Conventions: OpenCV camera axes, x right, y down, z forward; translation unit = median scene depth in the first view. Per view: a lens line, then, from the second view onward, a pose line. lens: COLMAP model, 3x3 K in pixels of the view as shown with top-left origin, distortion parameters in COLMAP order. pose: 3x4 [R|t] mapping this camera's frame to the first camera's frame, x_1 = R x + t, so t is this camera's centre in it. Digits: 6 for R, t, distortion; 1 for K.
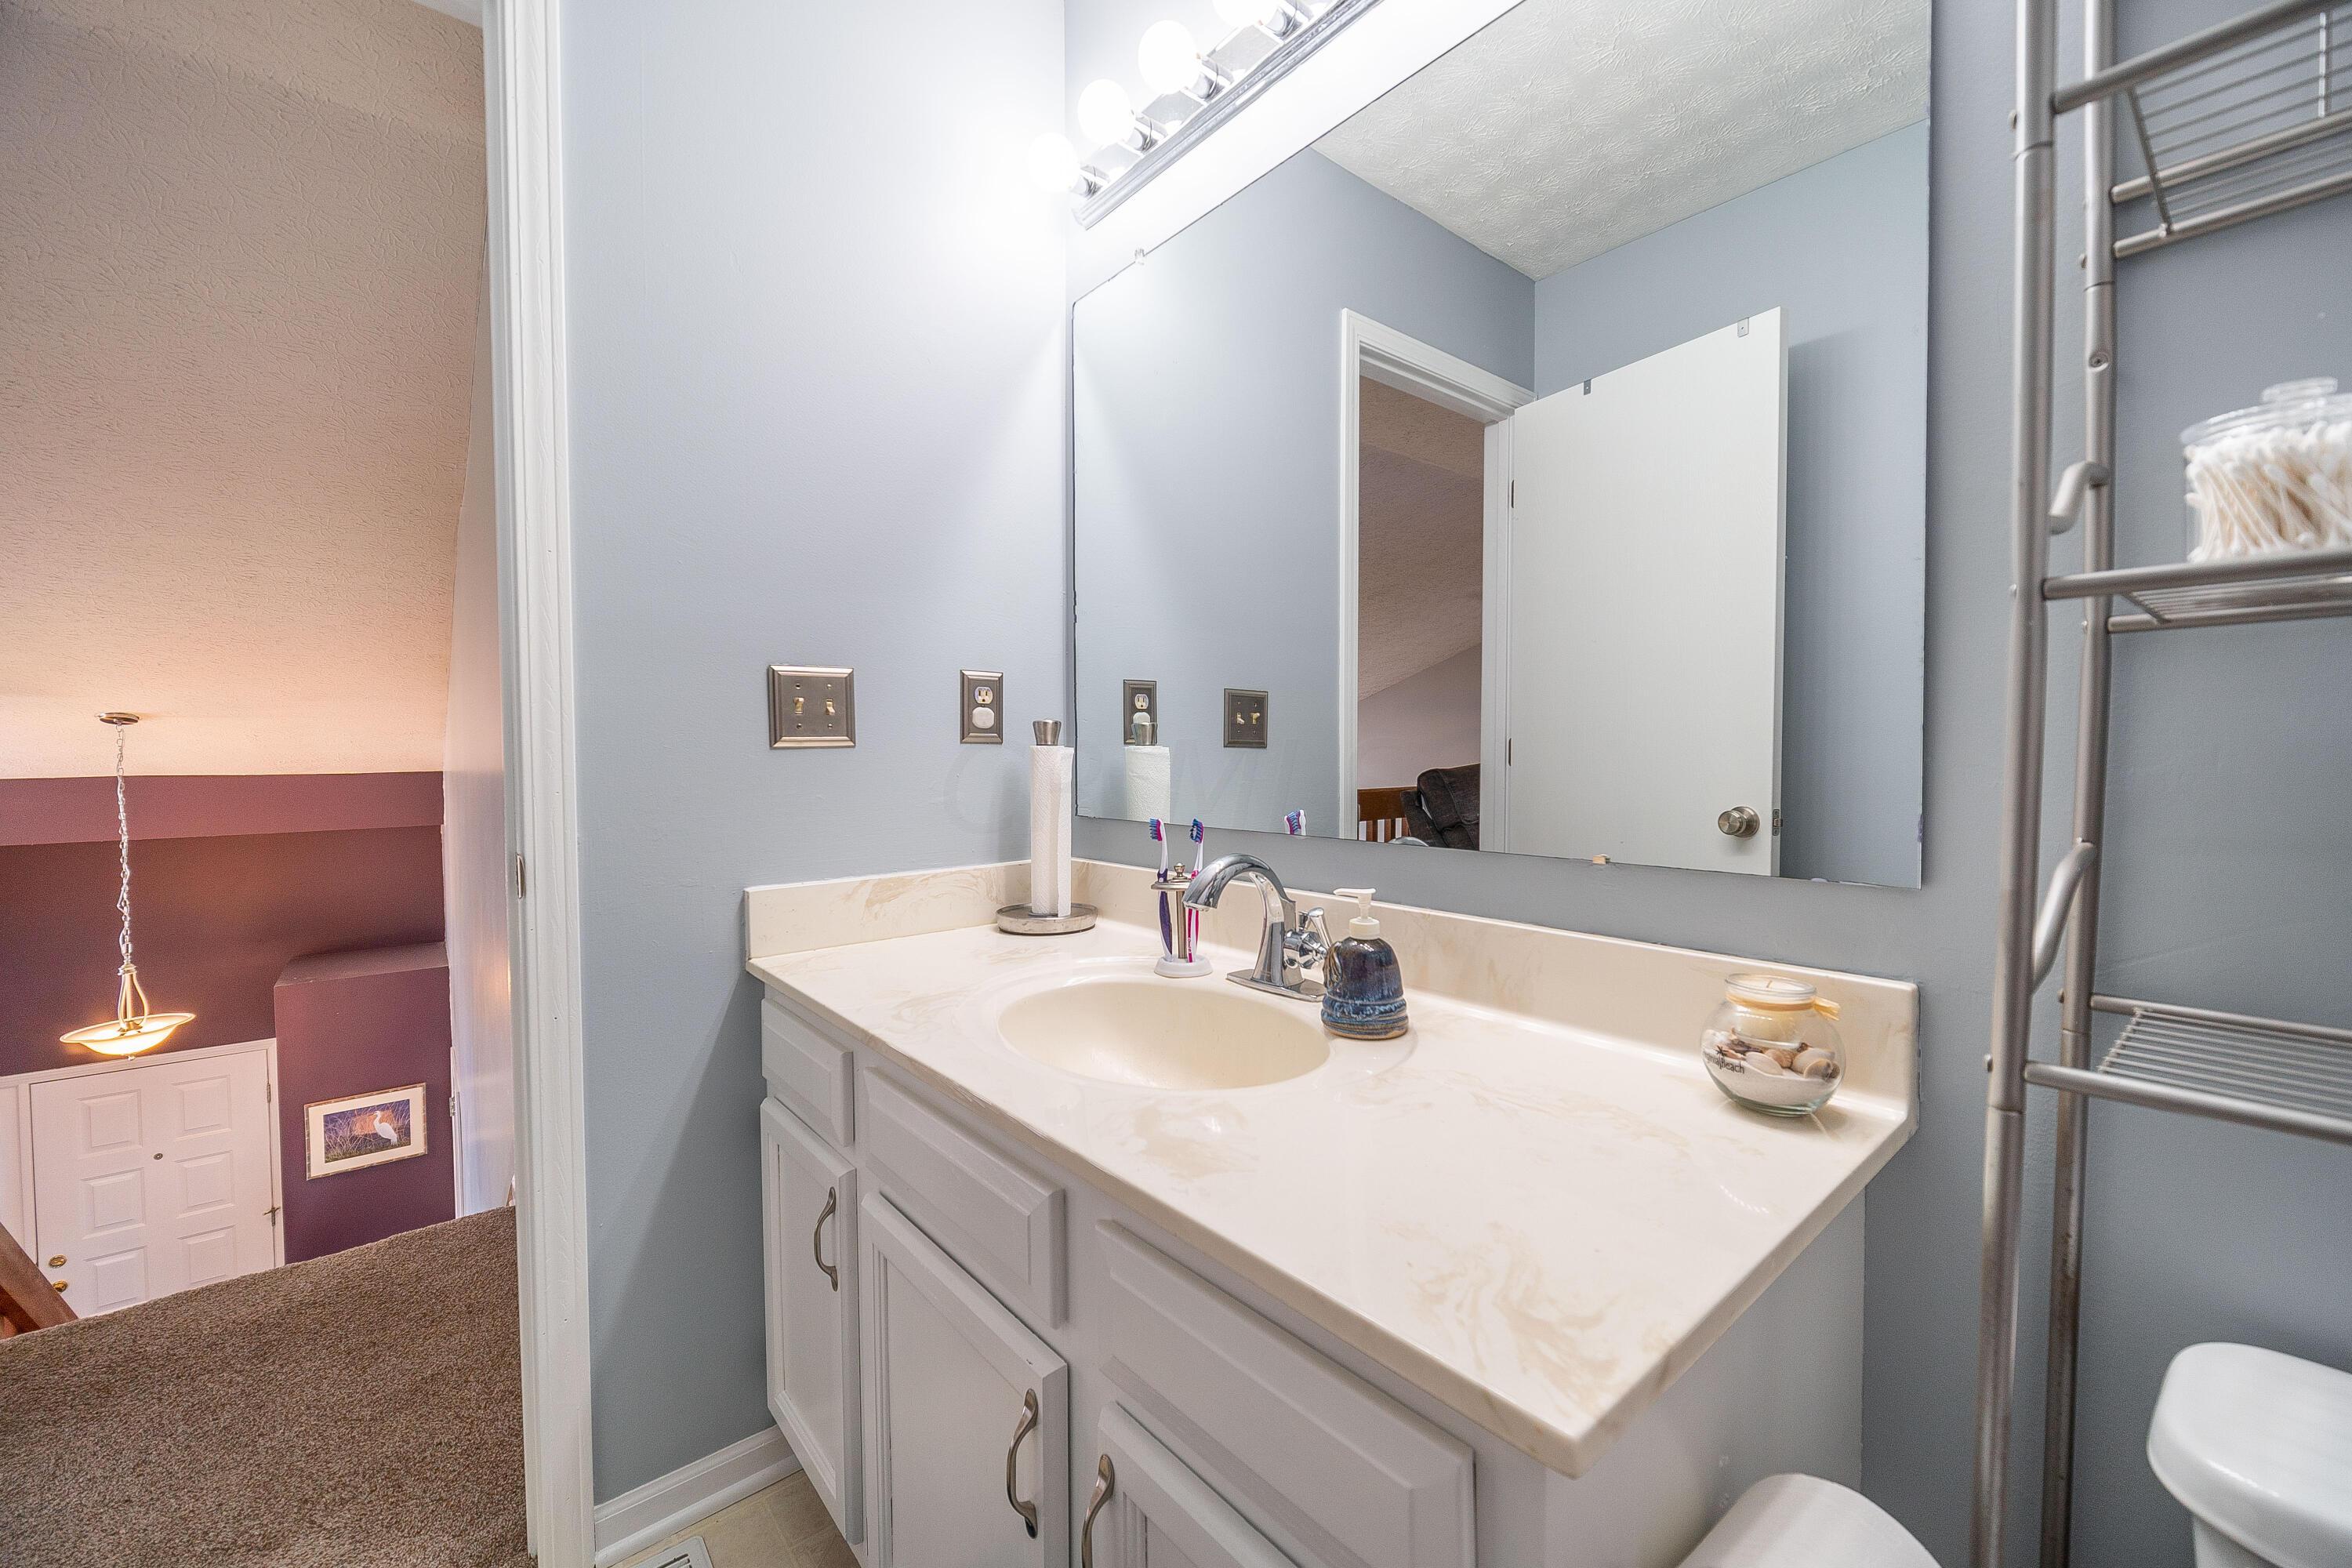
lens RADIAL K [[945.8, 0, 1176.0], [0, 945.8, 784.0], [0, 0, 1]] dist [0.000115, 0.000025]
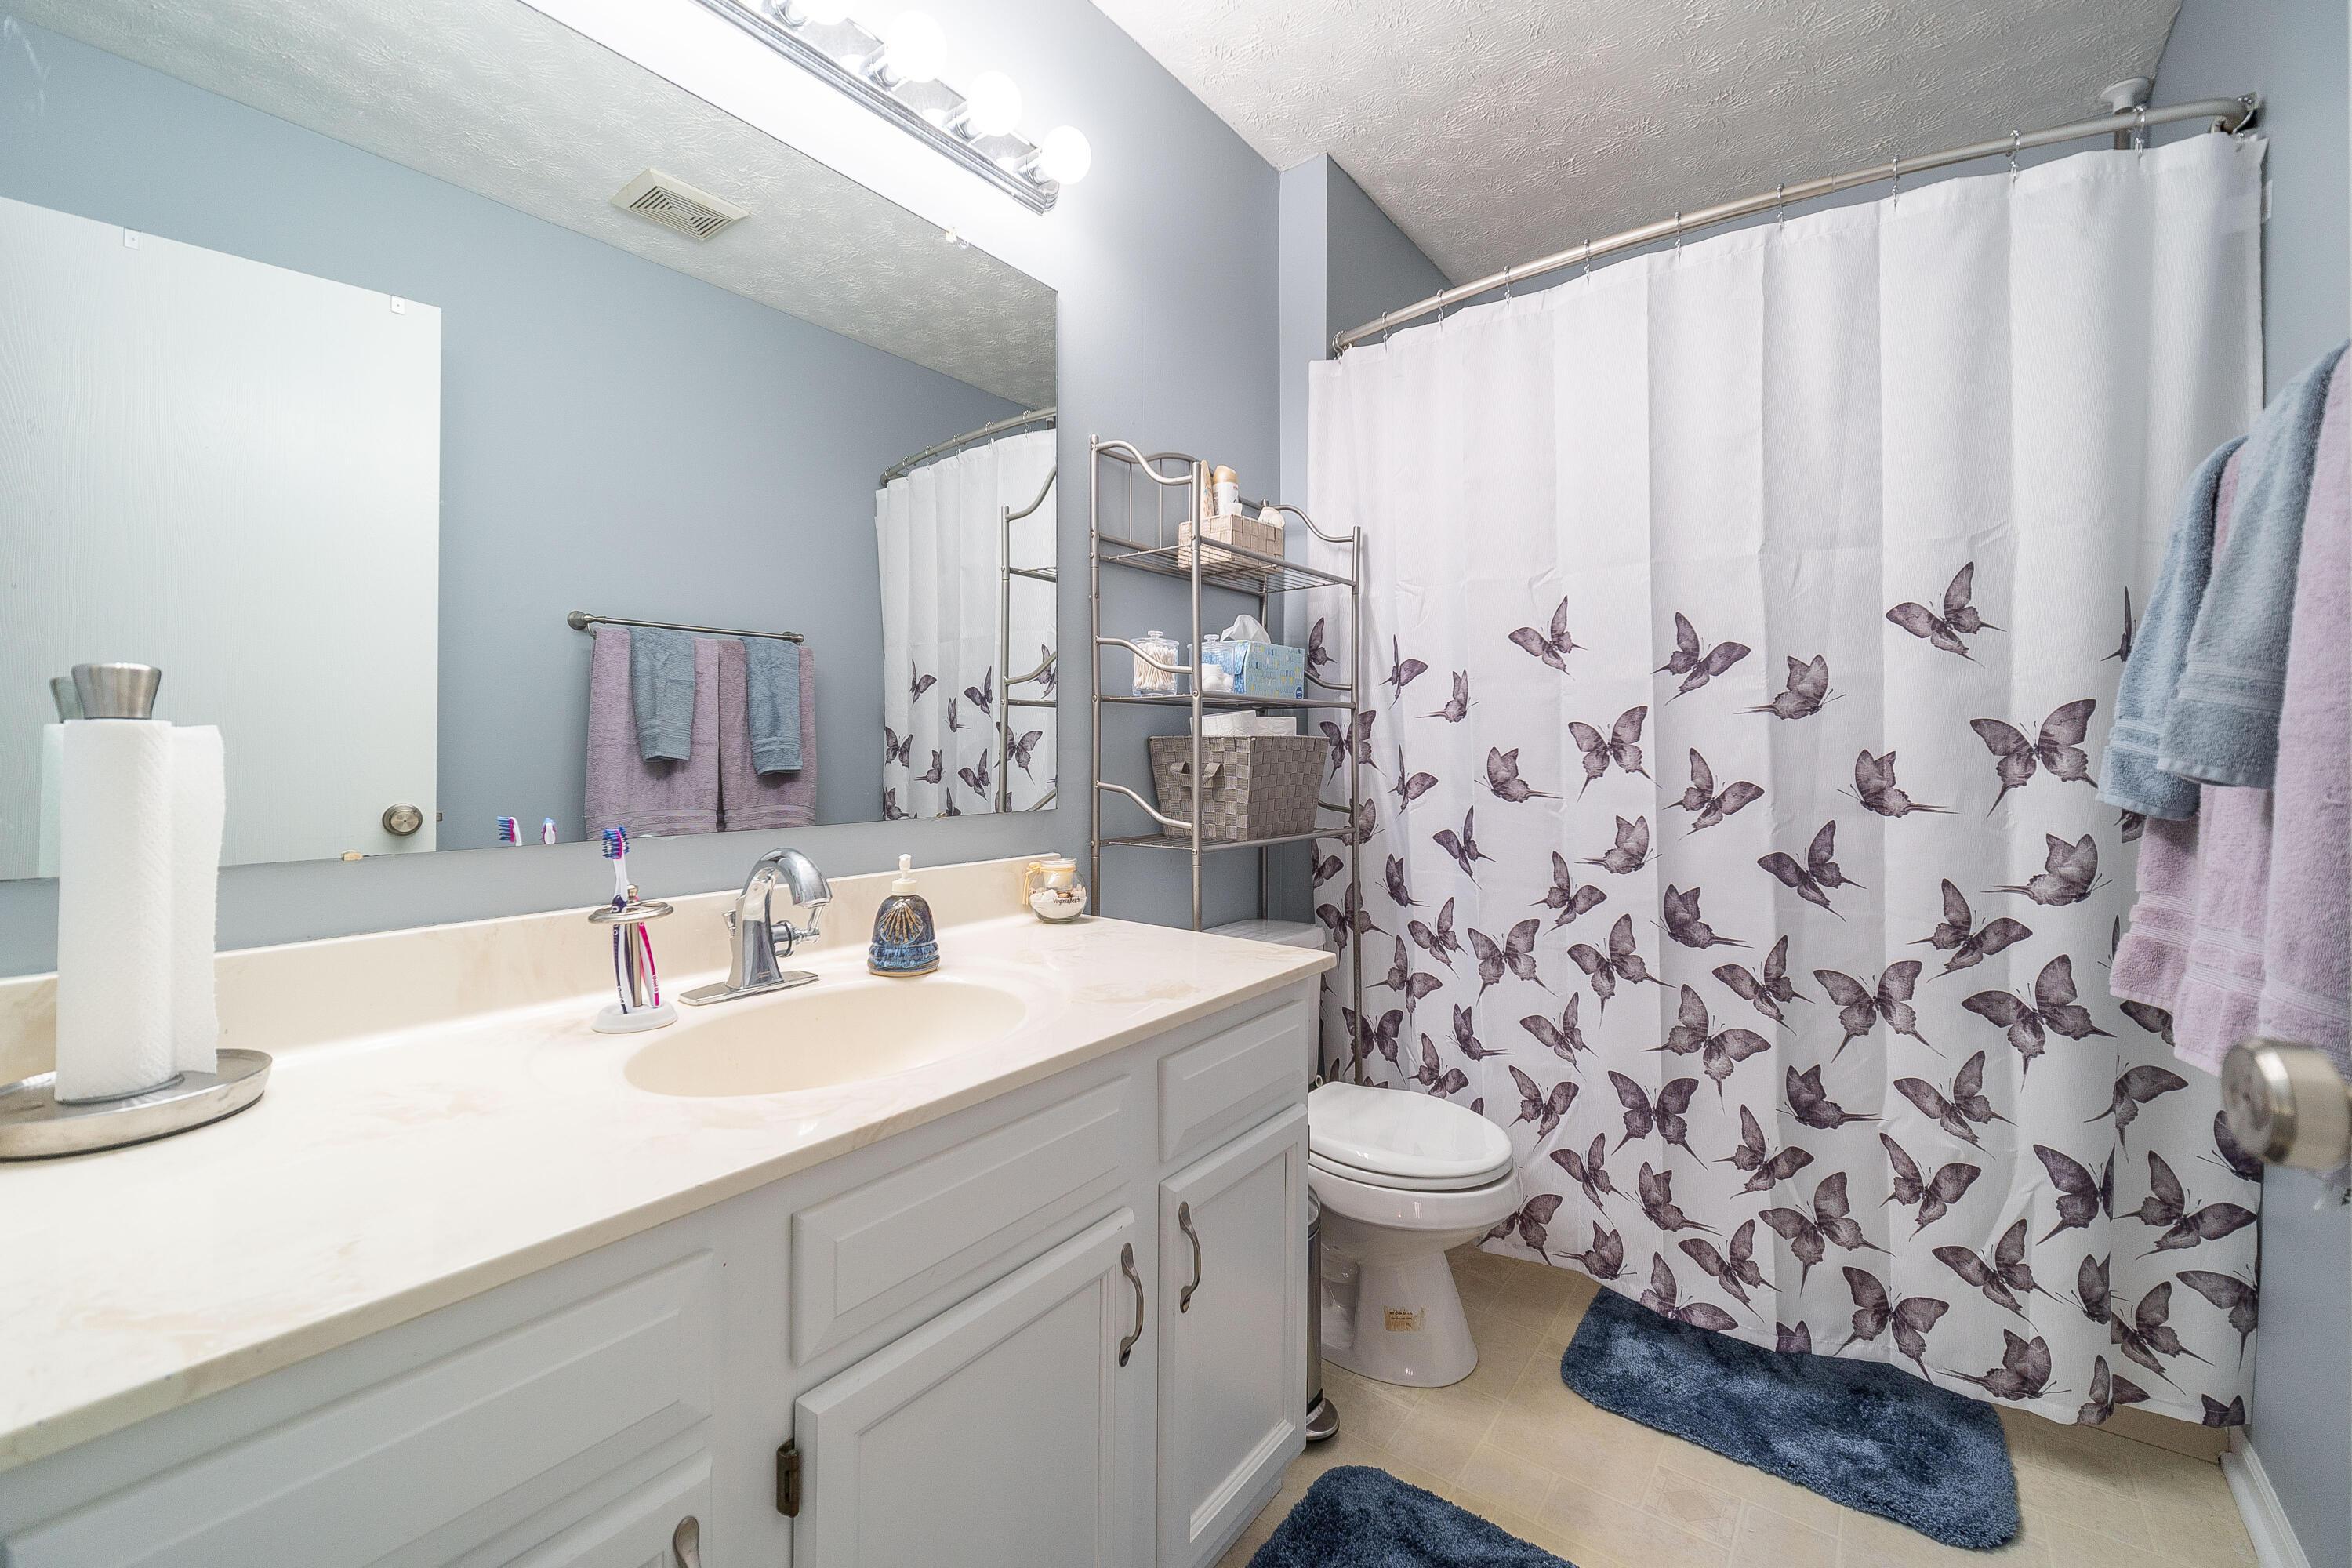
lens RADIAL K [[983.6, 0, 1232.8], [0, 983.6, 774.4], [0, 0, 1]] dist [0.001371, -0.000855]
pose [[-0.268886, -0.019693, 0.962971, -0.842710], [0.023594, 0.999356, 0.027025, -0.014379], [-0.962883, 0.029987, -0.268248, 0.687248]]
